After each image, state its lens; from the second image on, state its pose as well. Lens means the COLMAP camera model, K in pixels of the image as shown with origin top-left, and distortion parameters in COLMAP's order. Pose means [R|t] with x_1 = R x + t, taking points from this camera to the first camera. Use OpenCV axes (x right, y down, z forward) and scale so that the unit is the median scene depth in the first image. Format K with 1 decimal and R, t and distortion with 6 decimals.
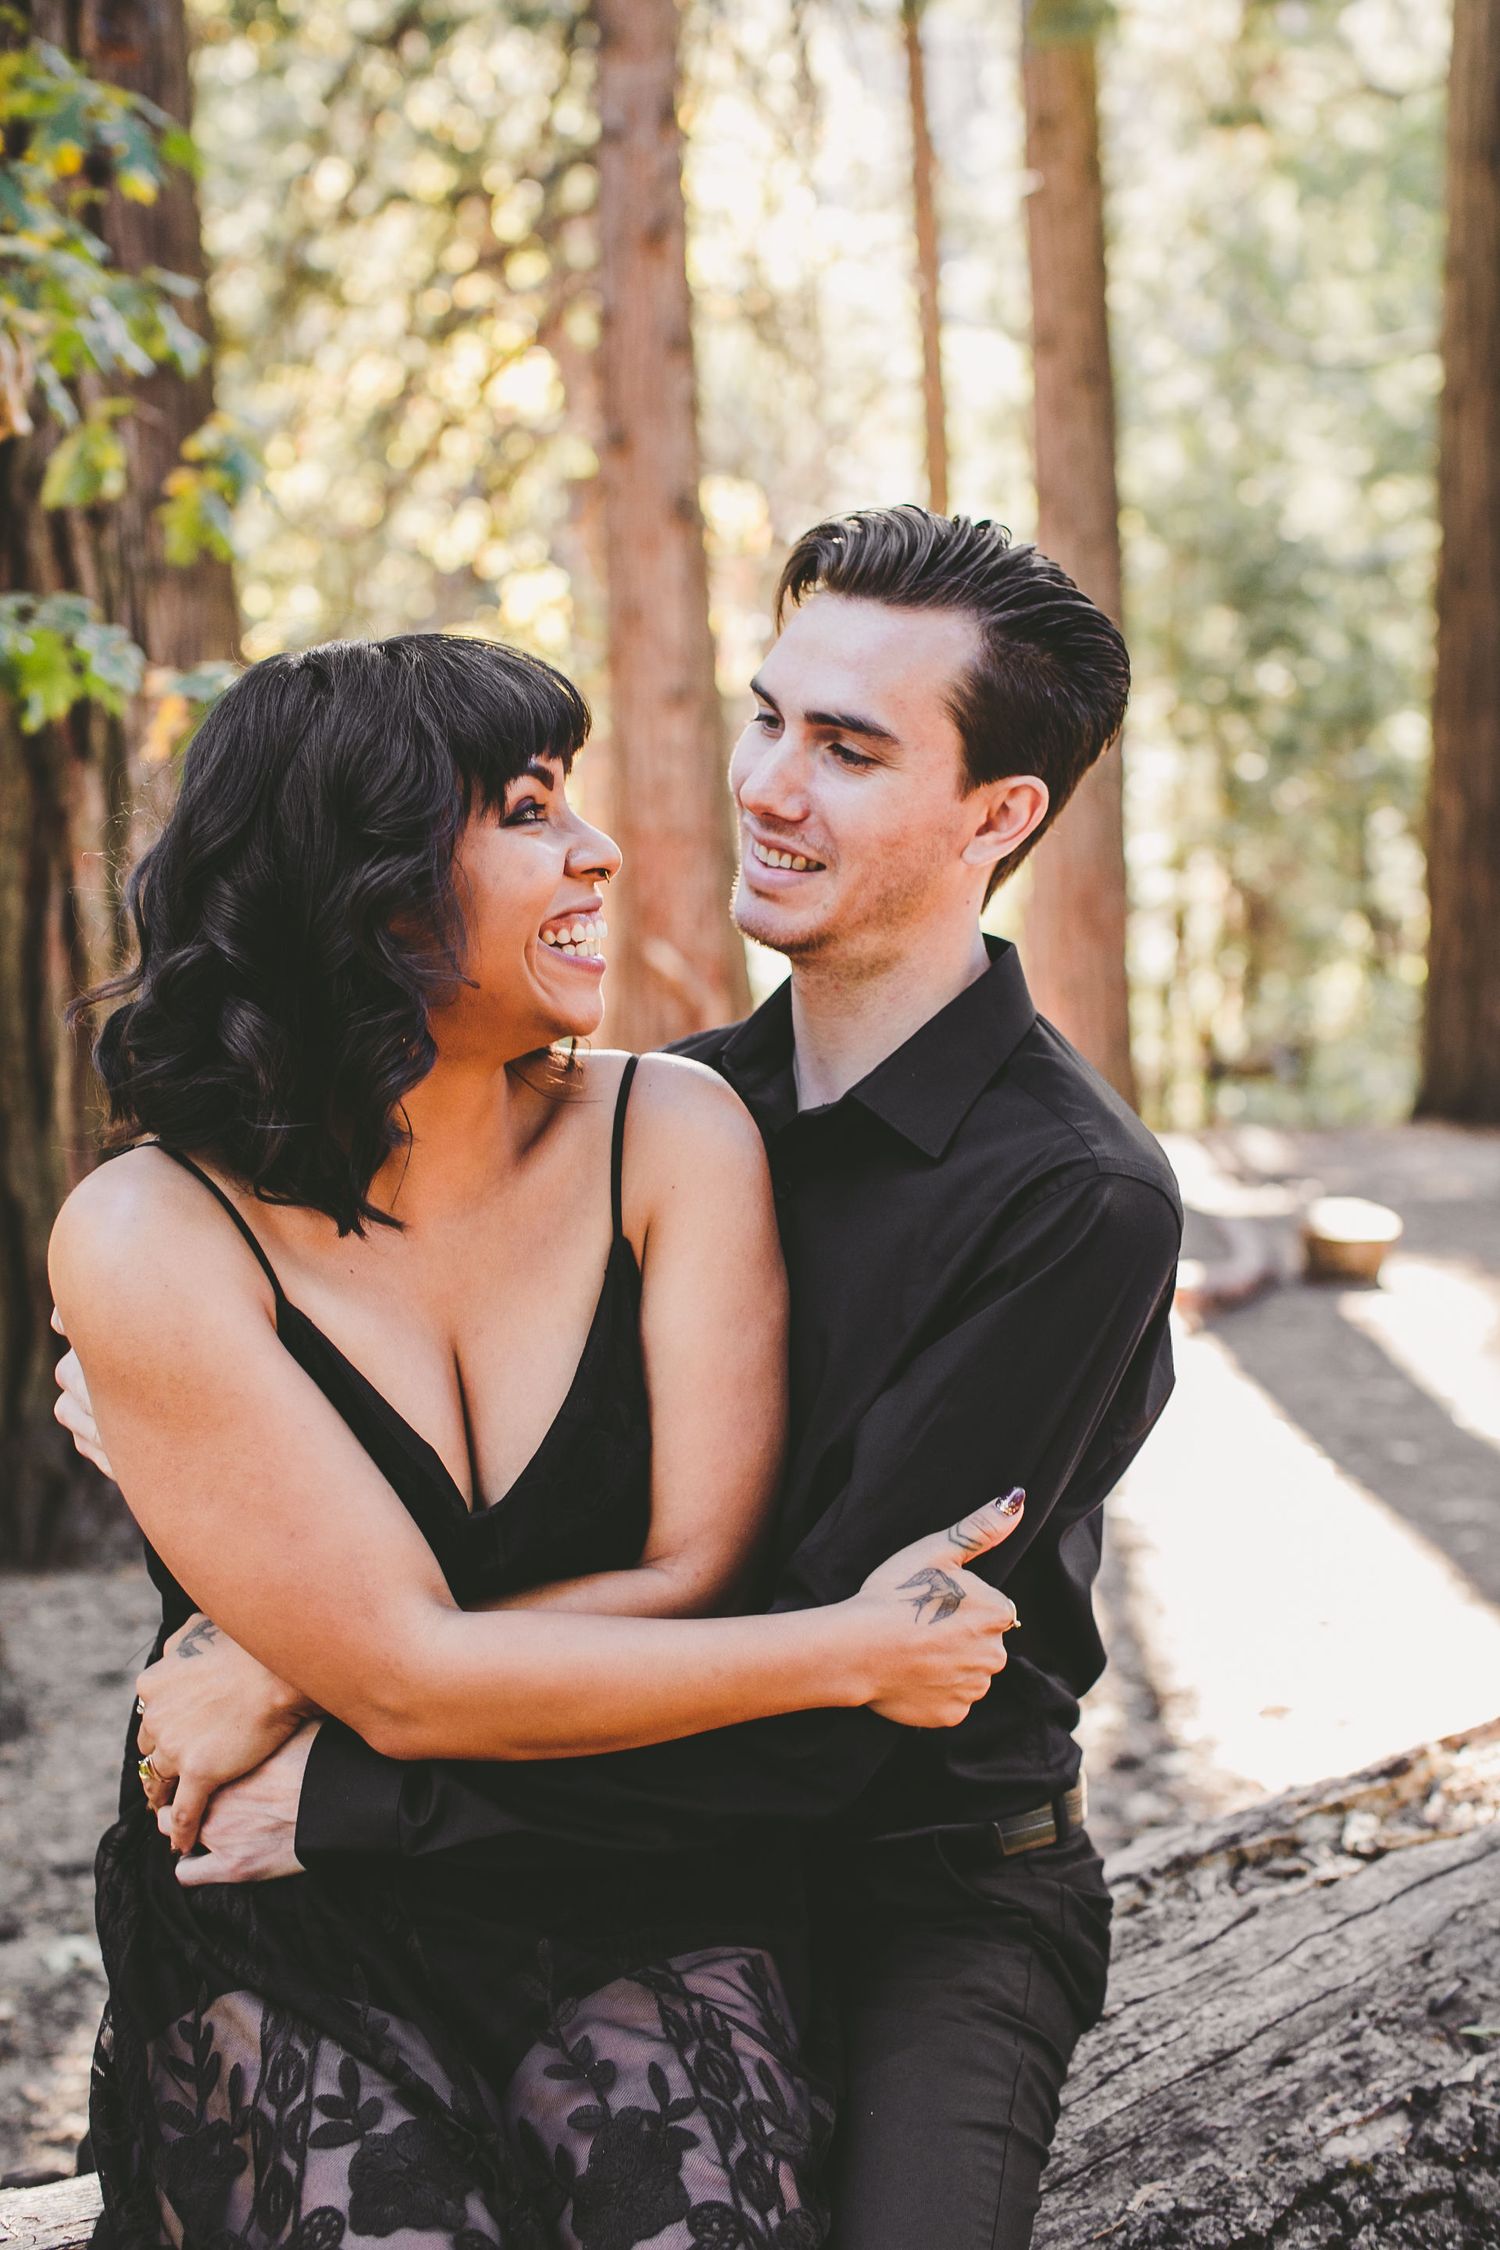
lens RADIAL K [[3247.2, 0, 750.0], [0, 3247.2, 1125.0], [0, 0, 1]] dist [-0.053829, 0.031411]
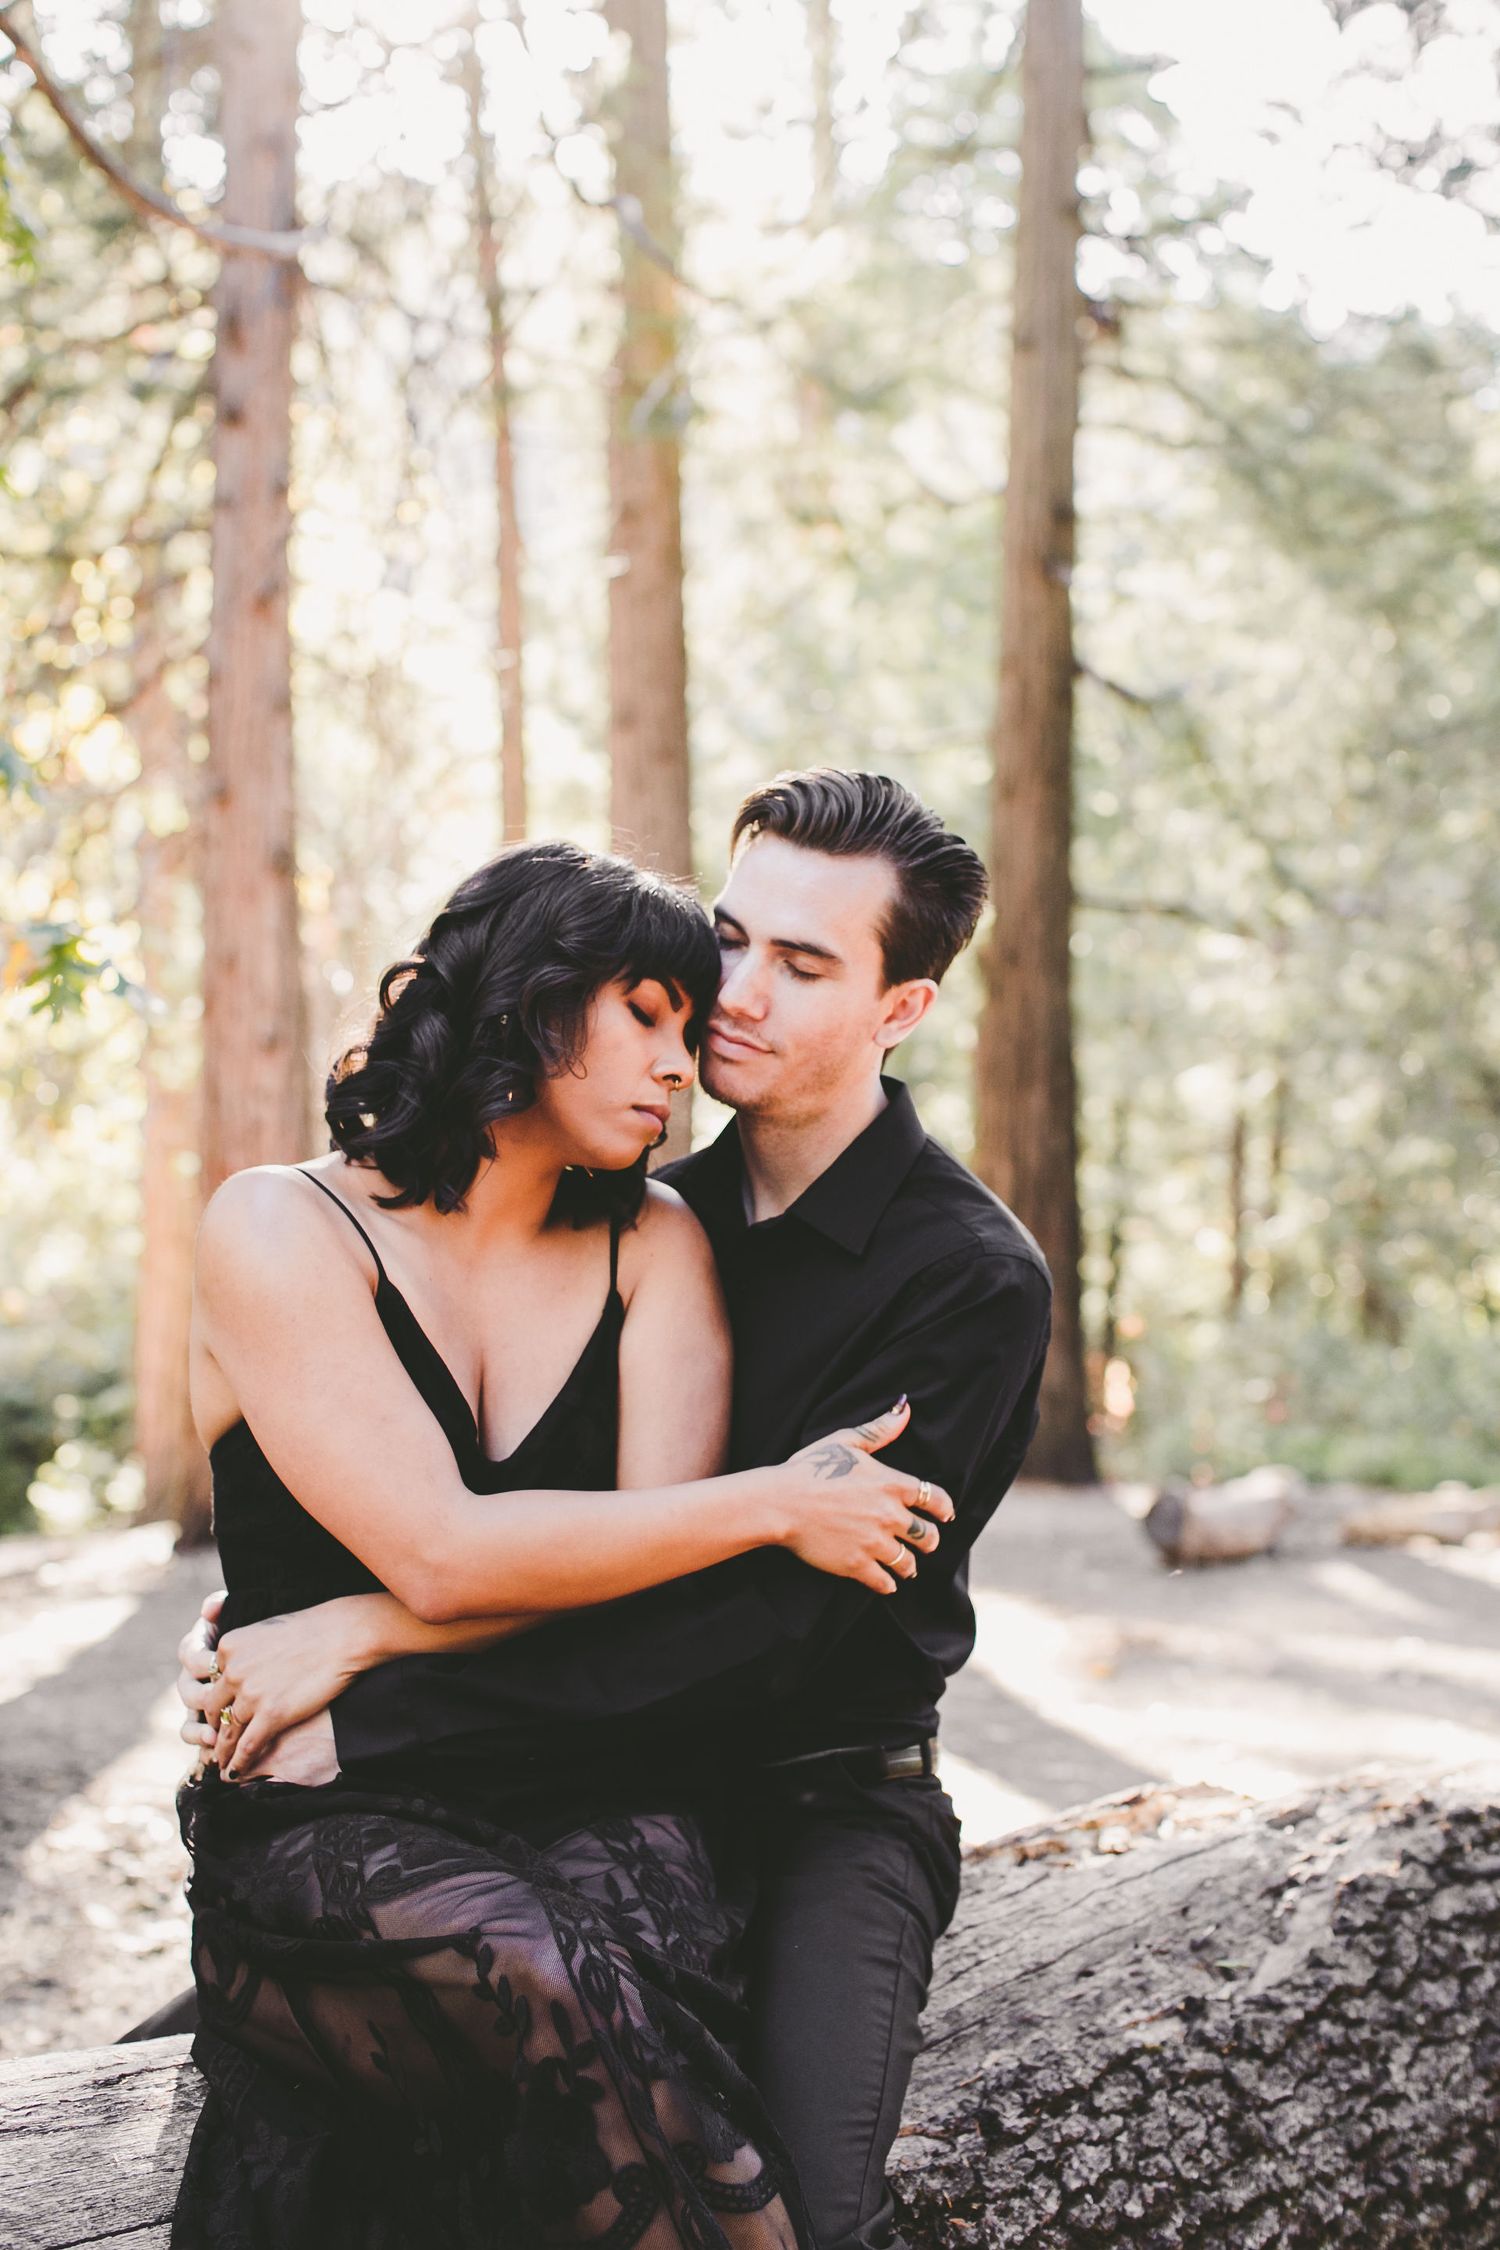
lens RADIAL K [[3247.2, 0, 750.0], [0, 3247.2, 1125.0], [0, 0, 1]] dist [-0.053829, 0.031411]
pose [[0.989652, 0.025670, 0.141176, -0.147209], [-0.009256, 0.993239, -0.115715, 0.106096], [-0.143192, 0.113211, 0.983199, -0.250779]]
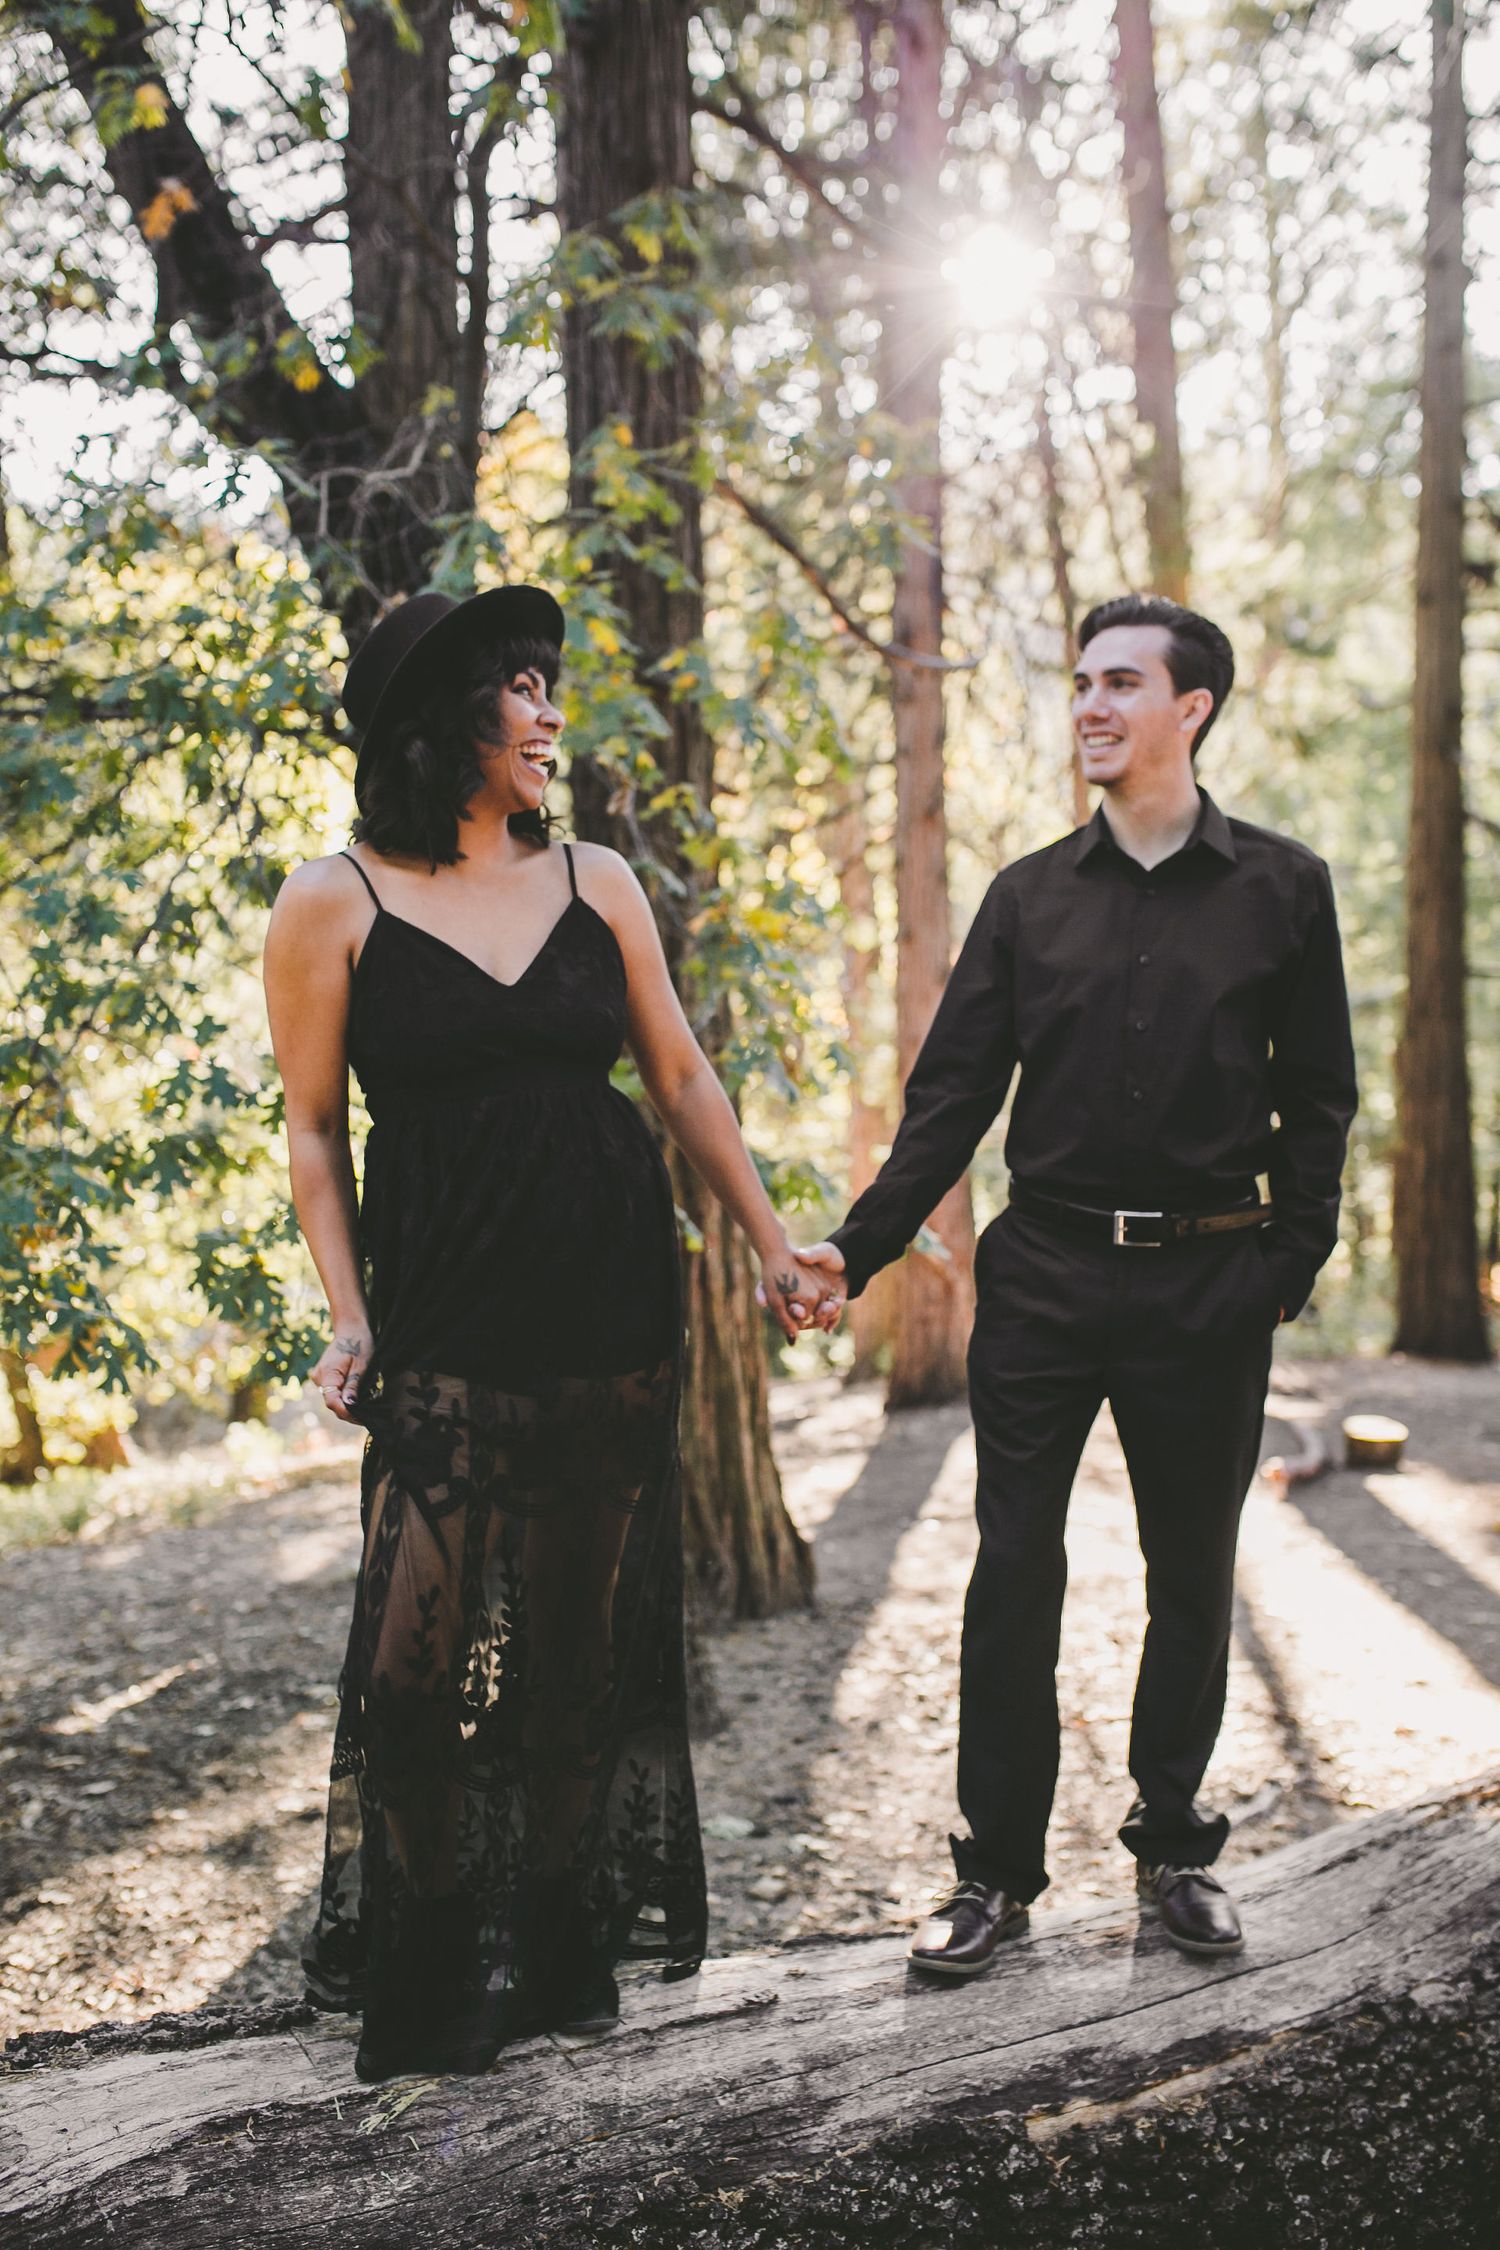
lens RADIAL K [[2139.8, 0, 750.0], [0, 2139.8, 1125.0], [0, 0, 1]] dist [-0.069914, 0.108577]
pose [[0.996624, 0.007911, -0.081724, -0.260518], [-0.015830, 0.995186, -0.096716, -0.091120], [0.080566, 0.097683, 0.991951, -0.578509]]
